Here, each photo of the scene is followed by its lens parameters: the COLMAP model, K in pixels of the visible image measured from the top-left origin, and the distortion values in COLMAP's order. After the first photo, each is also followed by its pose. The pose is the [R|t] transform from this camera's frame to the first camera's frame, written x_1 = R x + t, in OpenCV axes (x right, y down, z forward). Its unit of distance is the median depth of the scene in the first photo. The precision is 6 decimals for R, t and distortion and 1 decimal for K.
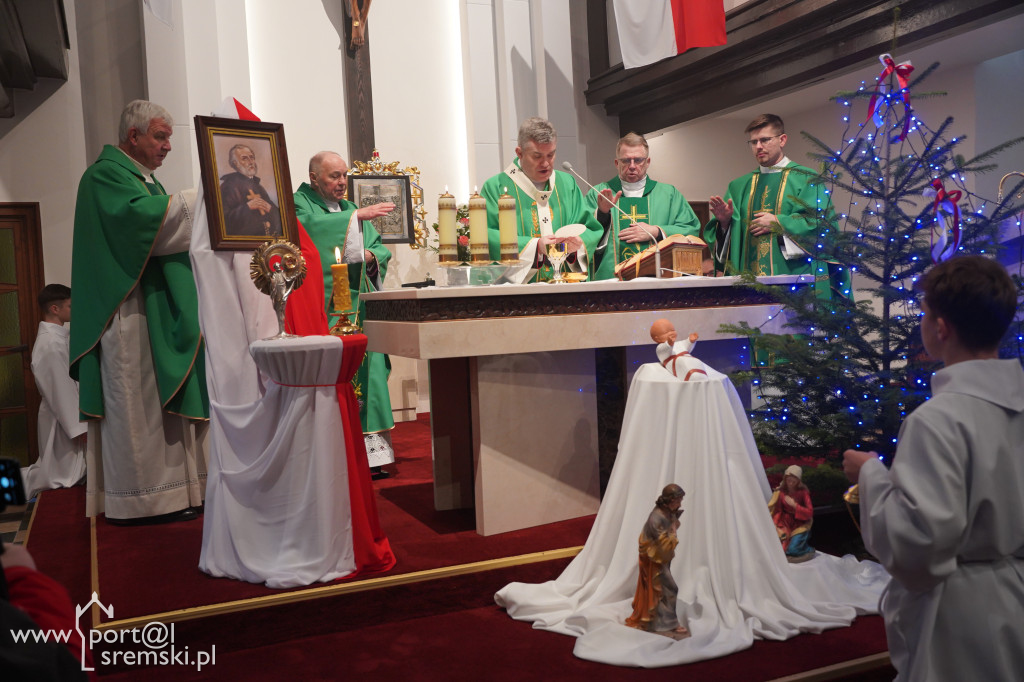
lens RADIAL K [[970.5, 0, 509.8], [0, 970.5, 338.3], [0, 0, 1]] dist [-0.012436, 0.111247]
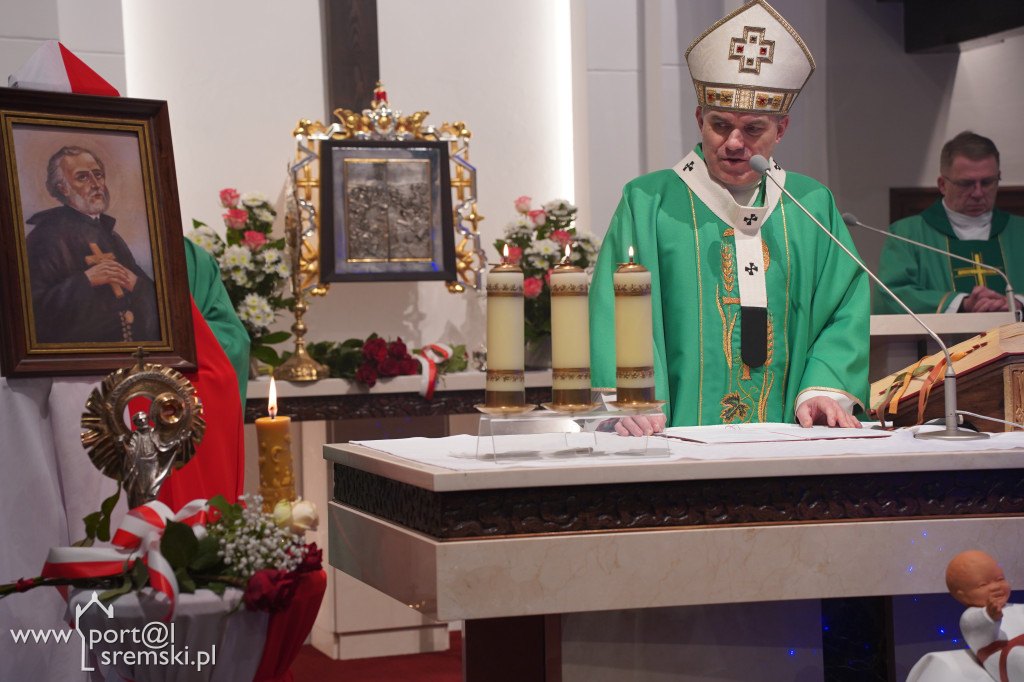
lens RADIAL K [[1975.1, 0, 500.0], [0, 1975.1, 341.4], [0, 0, 1]] dist [0.513289, 0.374484]
pose [[0.996137, 0.025927, -0.083899, 0.014777], [-0.027892, 0.999361, -0.022337, -0.088649], [0.083266, 0.024591, 0.996224, 0.034323]]
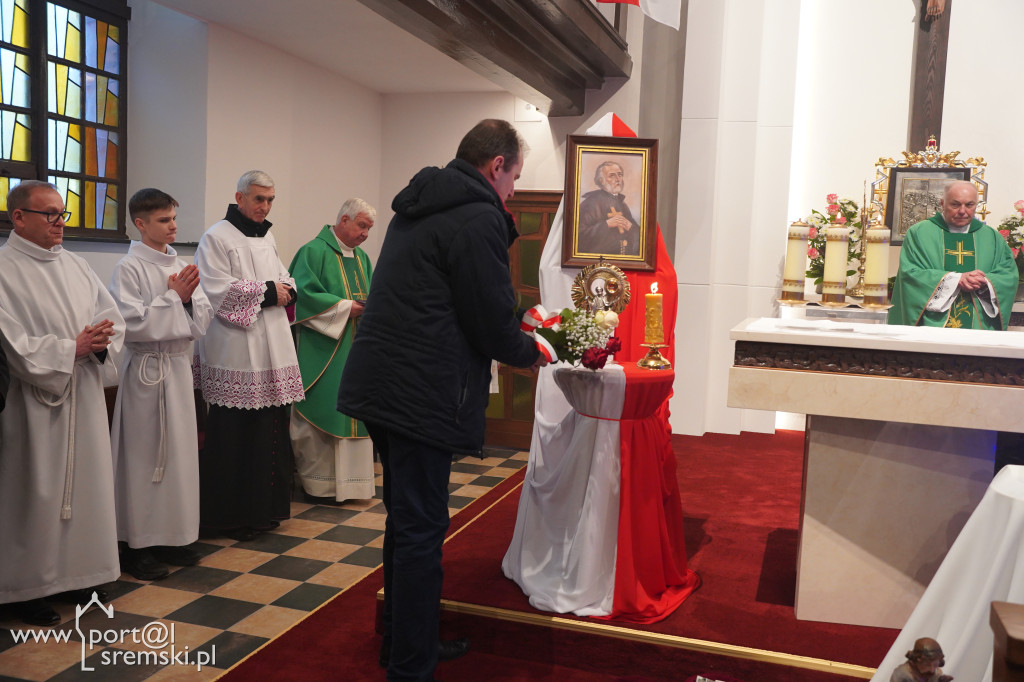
lens RADIAL K [[970.5, 0, 509.8], [0, 970.5, 338.3], [0, 0, 1]] dist [-0.012436, 0.111247]
pose [[0.750027, 0.128722, -0.648761, 0.316269], [-0.102399, 0.991651, 0.078373, -0.086913], [0.653433, 0.007651, 0.756946, 0.178255]]
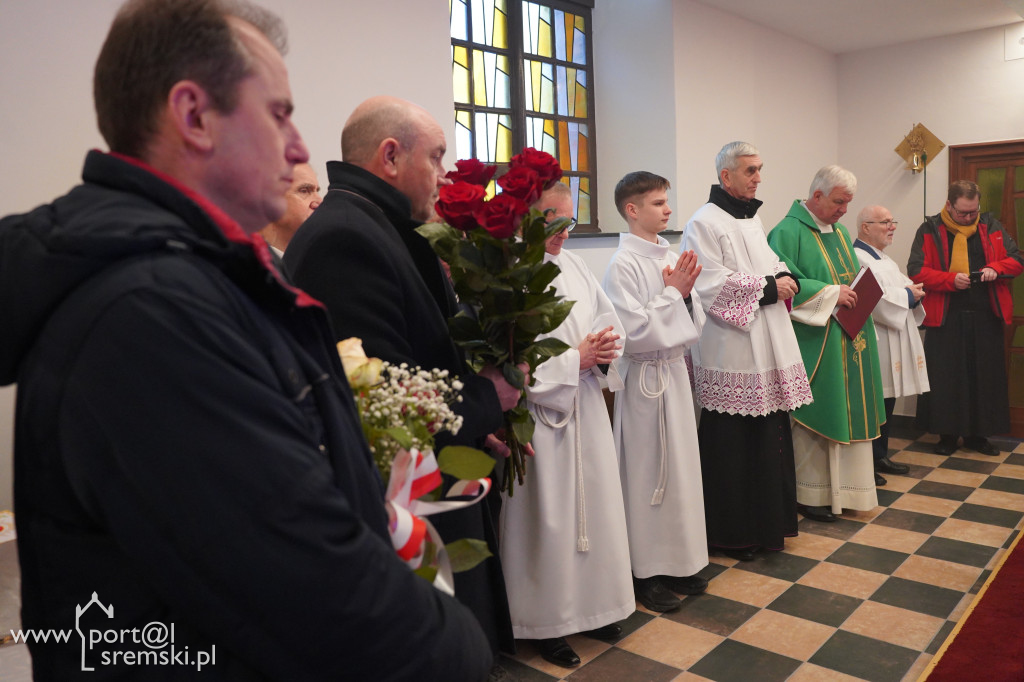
lens RADIAL K [[823.2, 0, 512.0], [0, 823.2, 341.0], [0, 0, 1]] dist [-0.037390, -0.005395]
pose [[0.421745, 0.139911, -0.895855, -0.041131], [-0.017719, 0.989106, 0.146133, -0.077441], [0.906541, -0.045757, 0.419629, 0.278681]]
